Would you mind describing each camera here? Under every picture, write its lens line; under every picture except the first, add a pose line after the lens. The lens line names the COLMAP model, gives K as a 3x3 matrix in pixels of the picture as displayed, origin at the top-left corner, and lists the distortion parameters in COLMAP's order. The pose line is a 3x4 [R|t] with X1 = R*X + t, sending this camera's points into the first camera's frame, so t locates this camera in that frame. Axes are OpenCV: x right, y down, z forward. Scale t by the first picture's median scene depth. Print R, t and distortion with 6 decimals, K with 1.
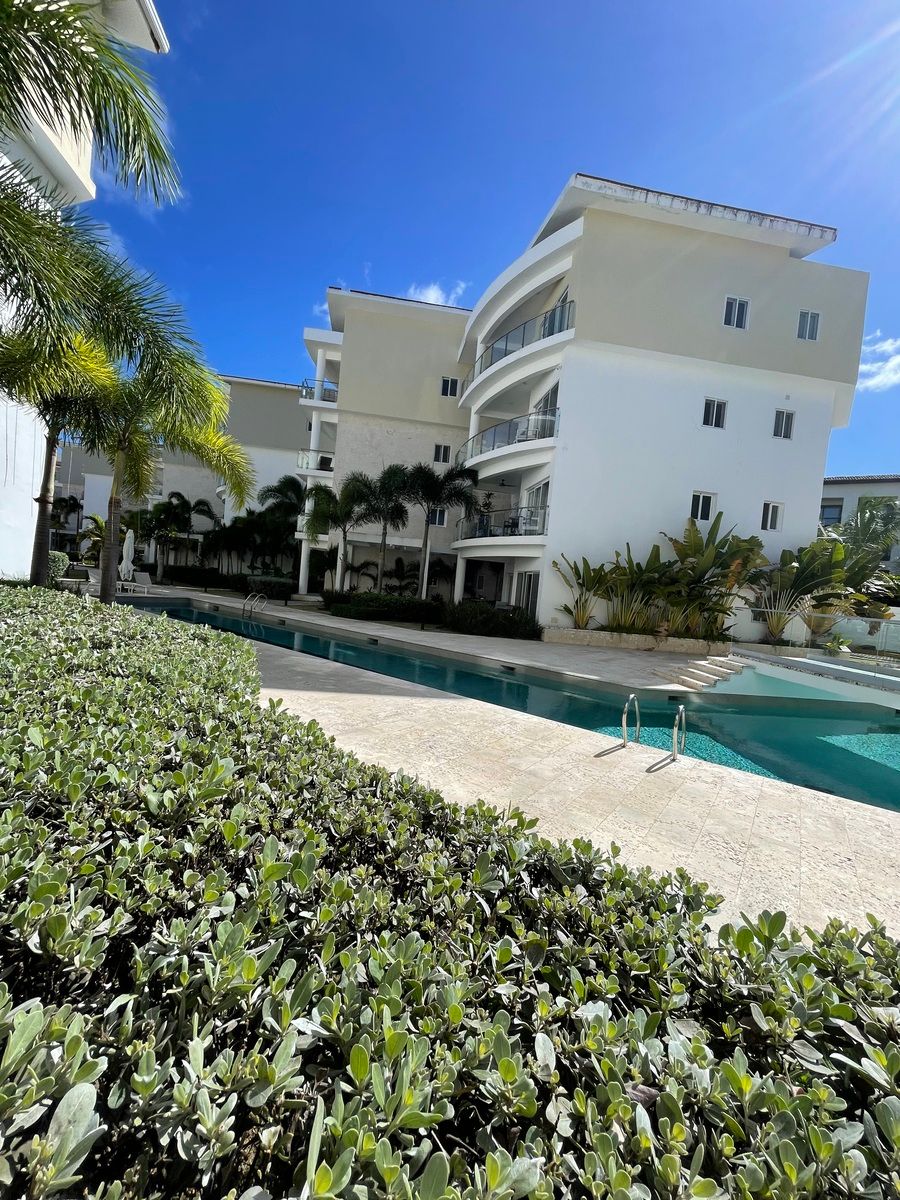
lens RADIAL K [[482.8, 0, 447.5], [0, 482.8, 604.0], [0, 0, 1]] dist [-0.002420, 0.000102]
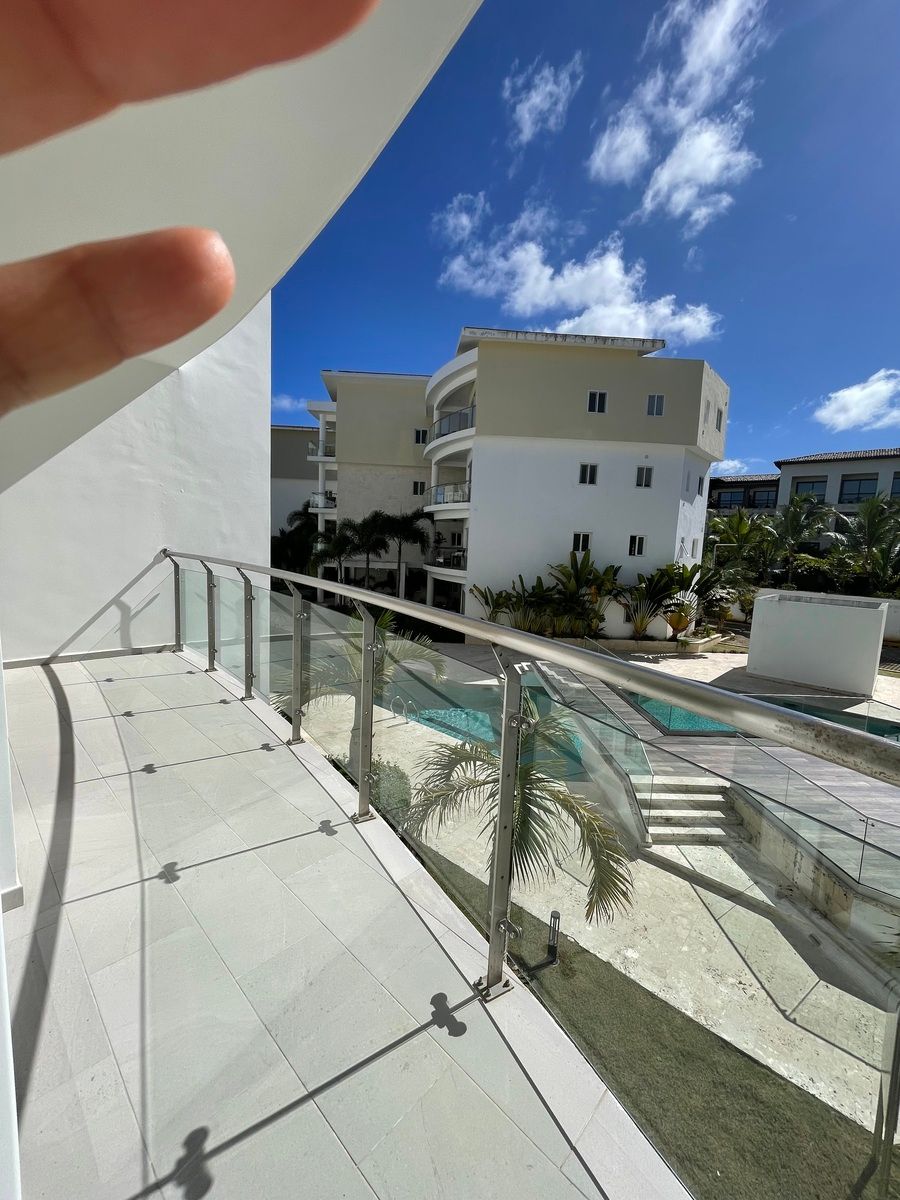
lens RADIAL K [[485.9, 0, 447.9], [0, 485.9, 598.4], [0, 0, 1]] dist [-0.000152, 0.000270]
pose [[0.993464, -0.035727, -0.108415, 0.289237], [0.041699, 0.997706, 0.053324, -0.130193], [0.106261, -0.057496, 0.992675, -0.422194]]
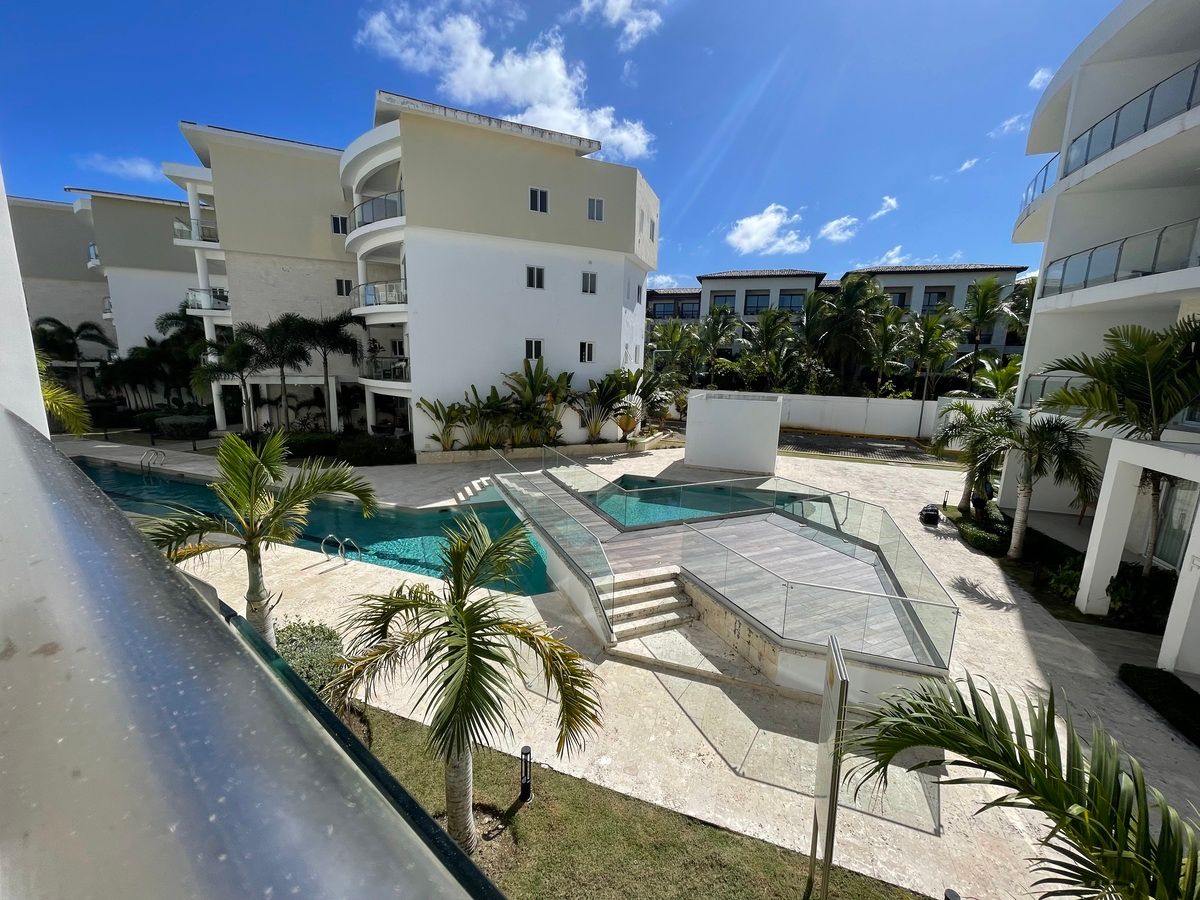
lens RADIAL K [[488.0, 0, 600.1], [0, 488.0, 453.2], [0, 0, 1]] dist [0.001753, 0.000422]
pose [[0.956154, -0.118306, 0.267905, 0.300828], [0.075799, 0.983575, 0.163815, -0.123999], [-0.282885, -0.136325, 0.949416, -0.383043]]
